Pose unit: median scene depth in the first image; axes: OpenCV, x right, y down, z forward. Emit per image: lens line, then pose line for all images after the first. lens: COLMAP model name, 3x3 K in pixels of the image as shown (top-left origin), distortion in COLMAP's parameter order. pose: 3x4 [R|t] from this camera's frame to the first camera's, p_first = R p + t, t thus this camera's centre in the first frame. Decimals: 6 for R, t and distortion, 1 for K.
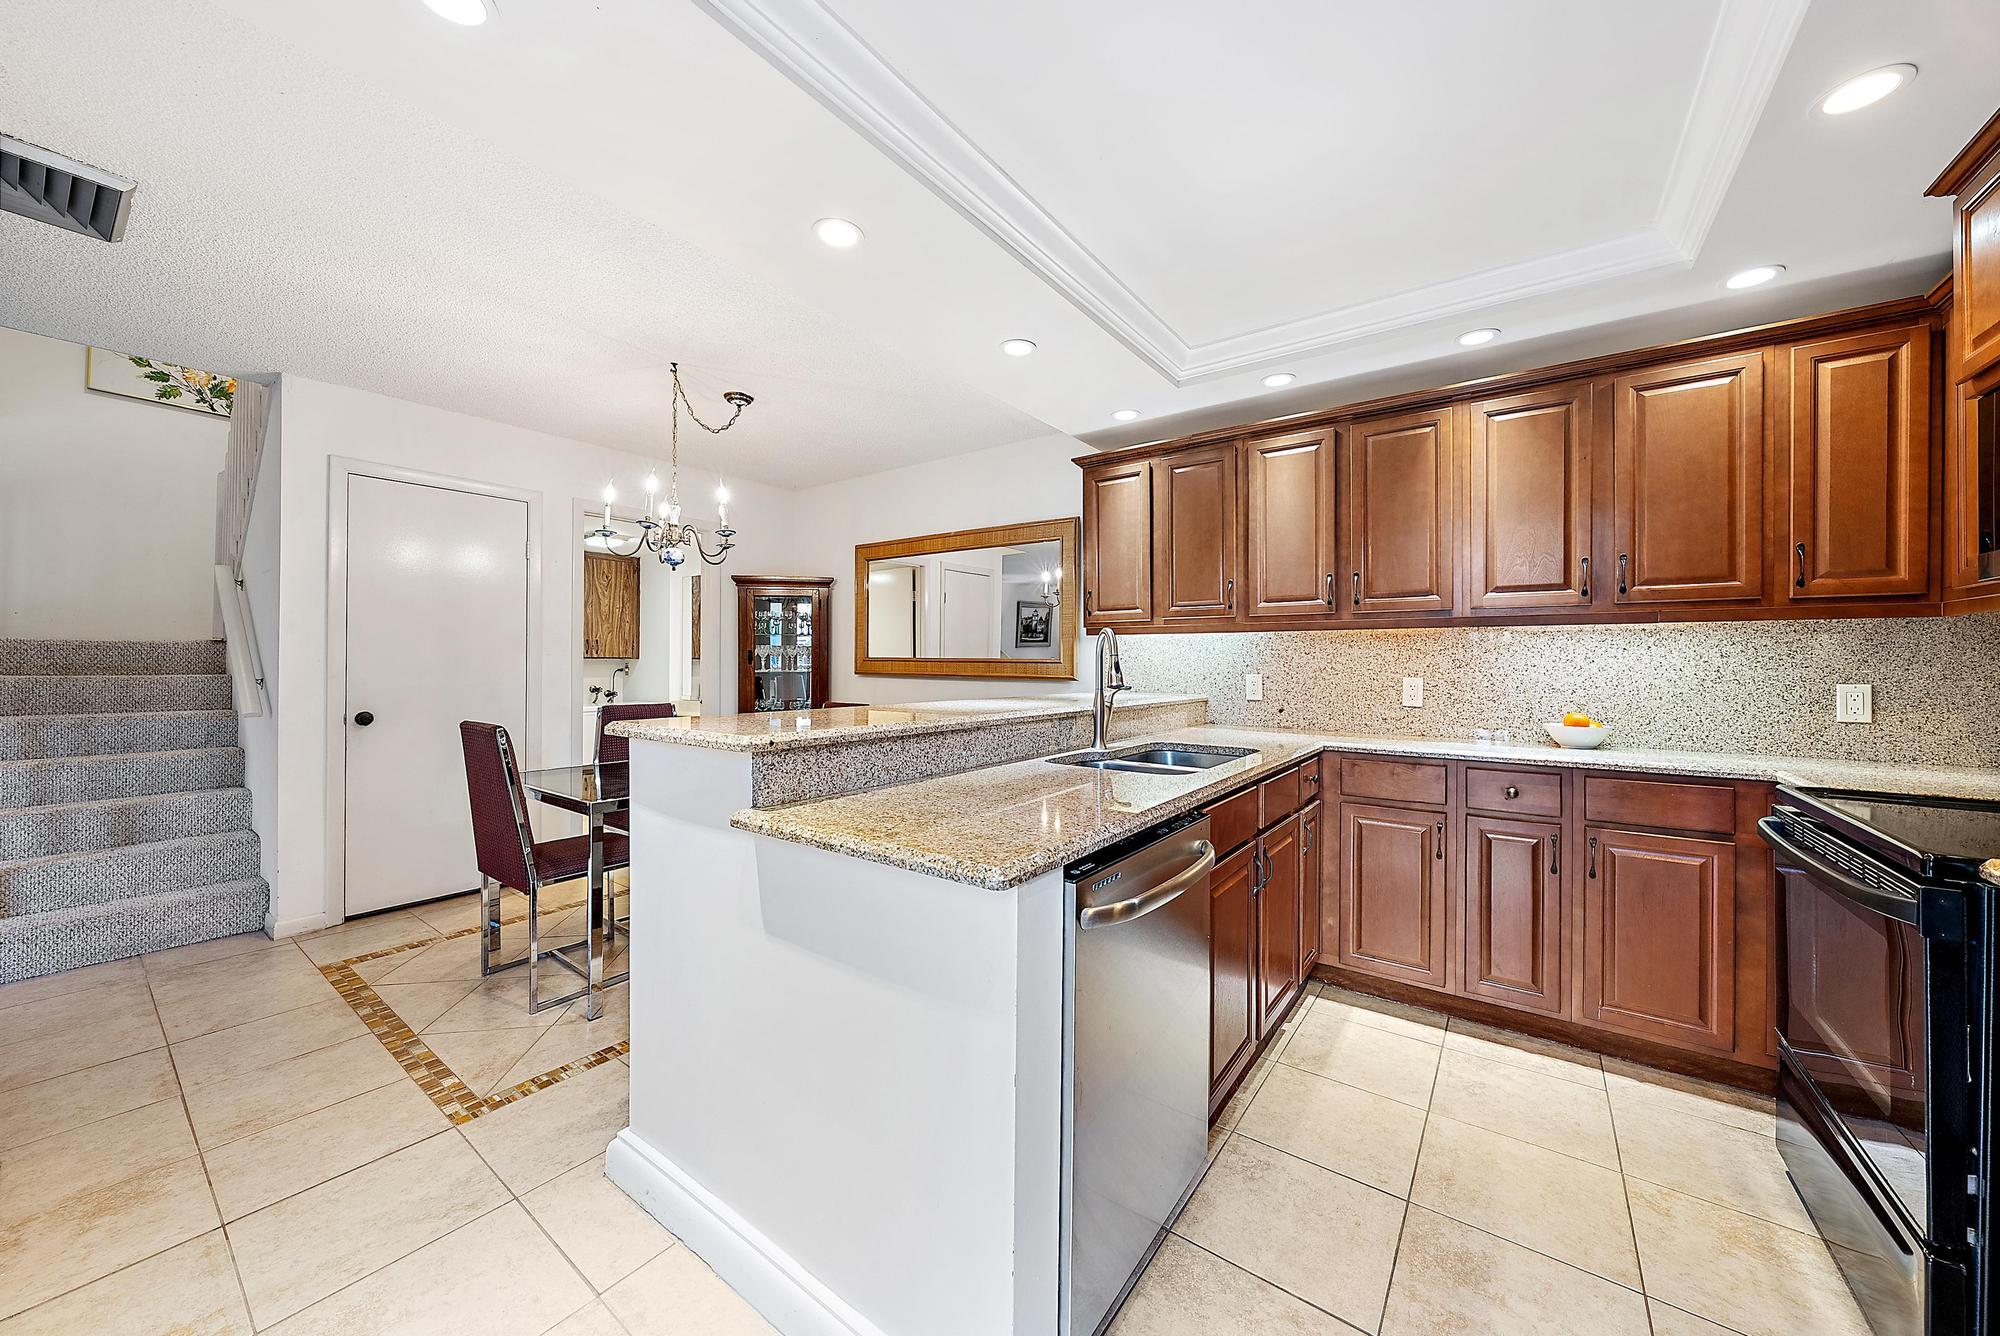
lens RADIAL K [[704.8, 0, 1013.3], [0, 704.8, 658.3], [0, 0, 1]] dist [-0.001128, 0.000001]
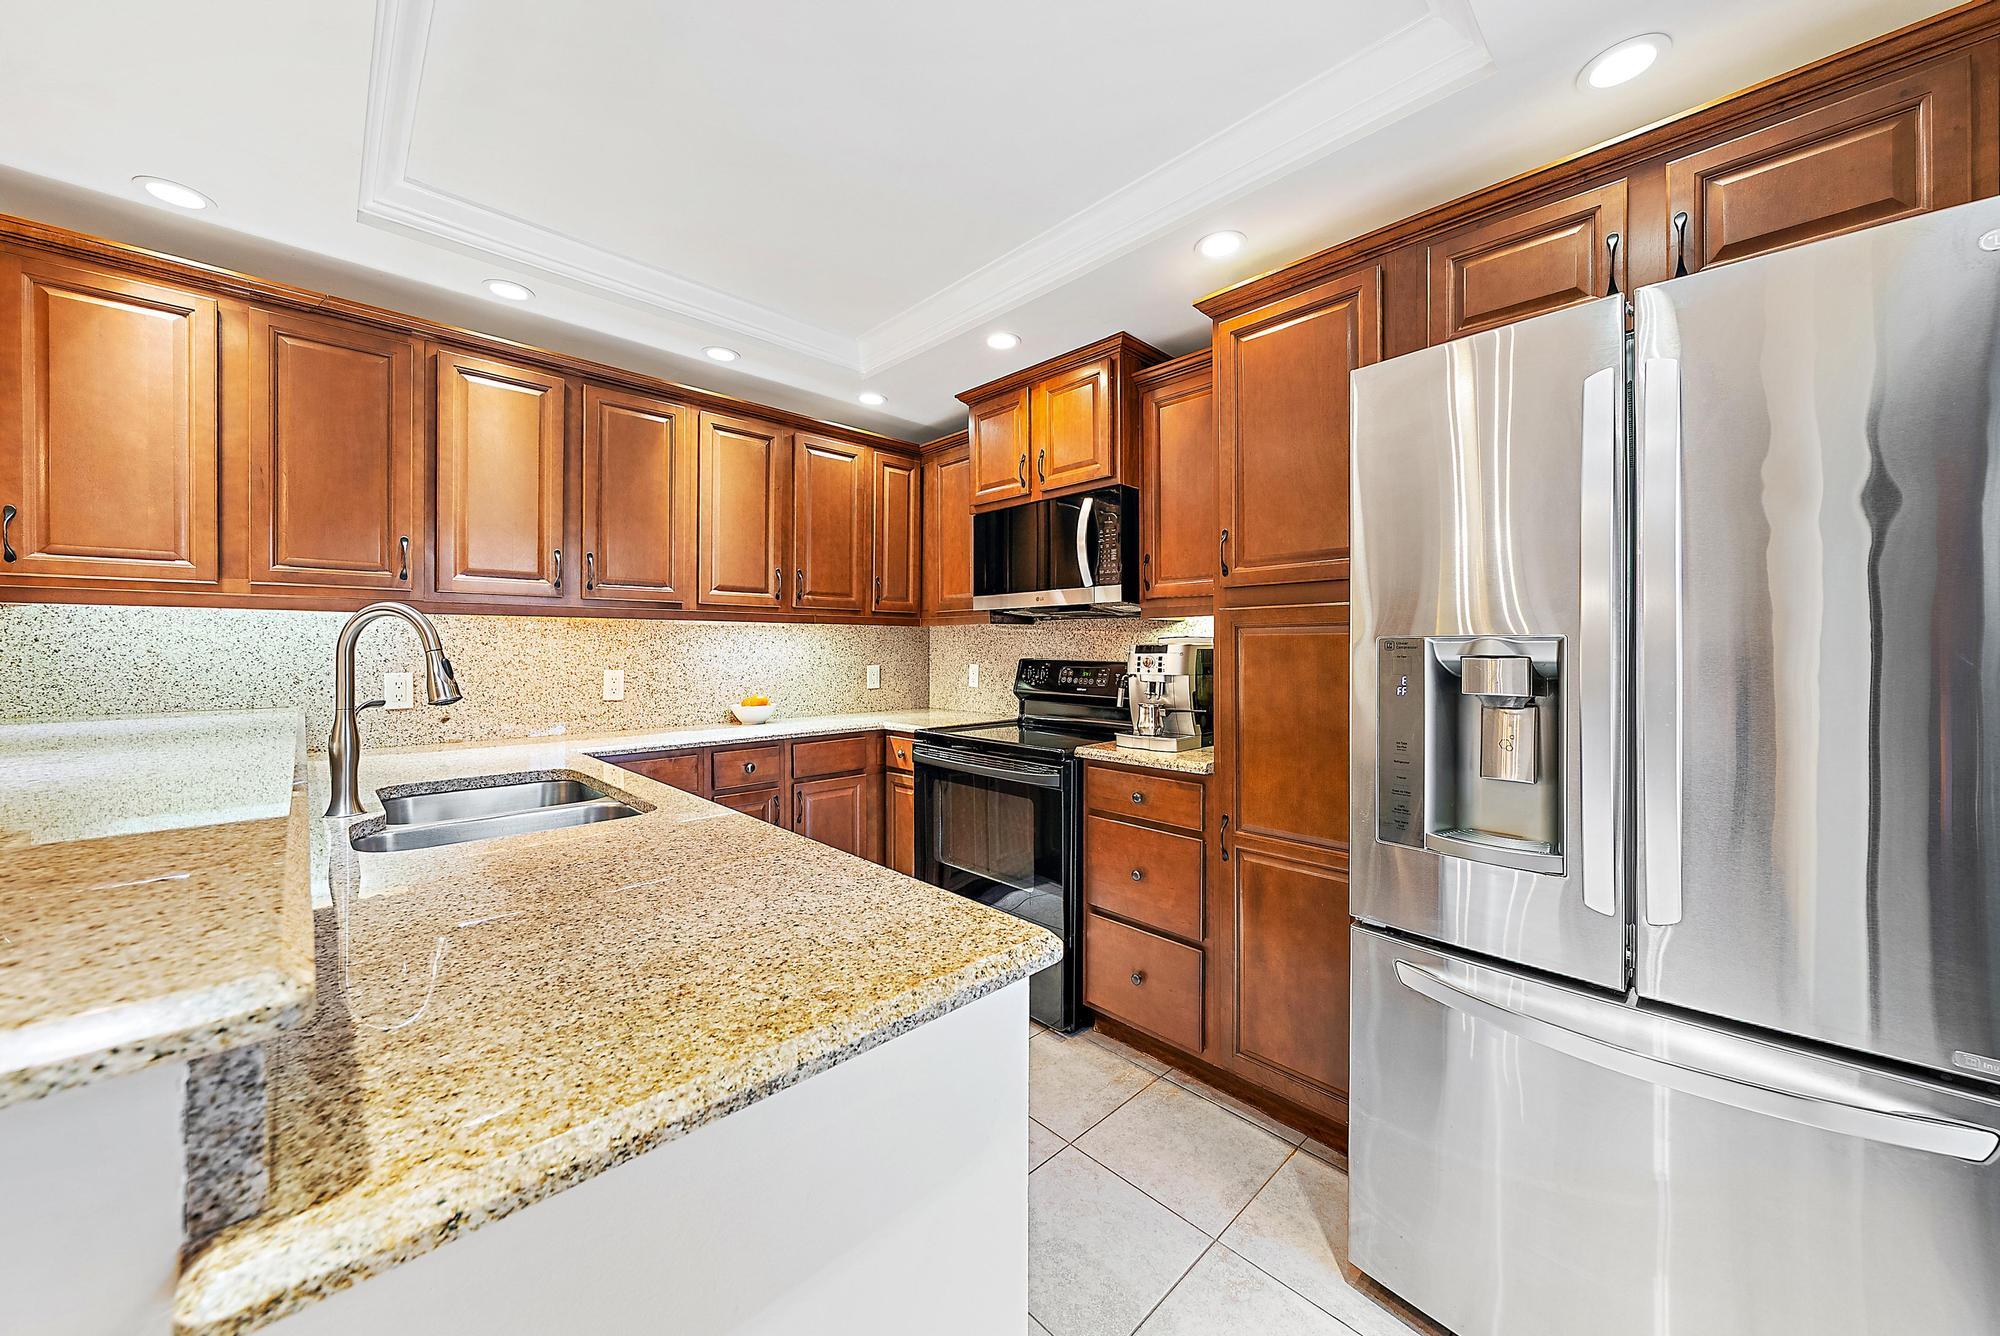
lens RADIAL K [[704.8, 0, 1005.6], [0, 704.8, 646.8], [0, 0, 1]] dist [-0.001128, 0.000001]
pose [[0.176481, -0.001531, 0.984303, -0.304646], [-0.004043, 0.999989, 0.002280, -0.008965], [-0.984296, -0.004382, 0.176472, 0.343282]]
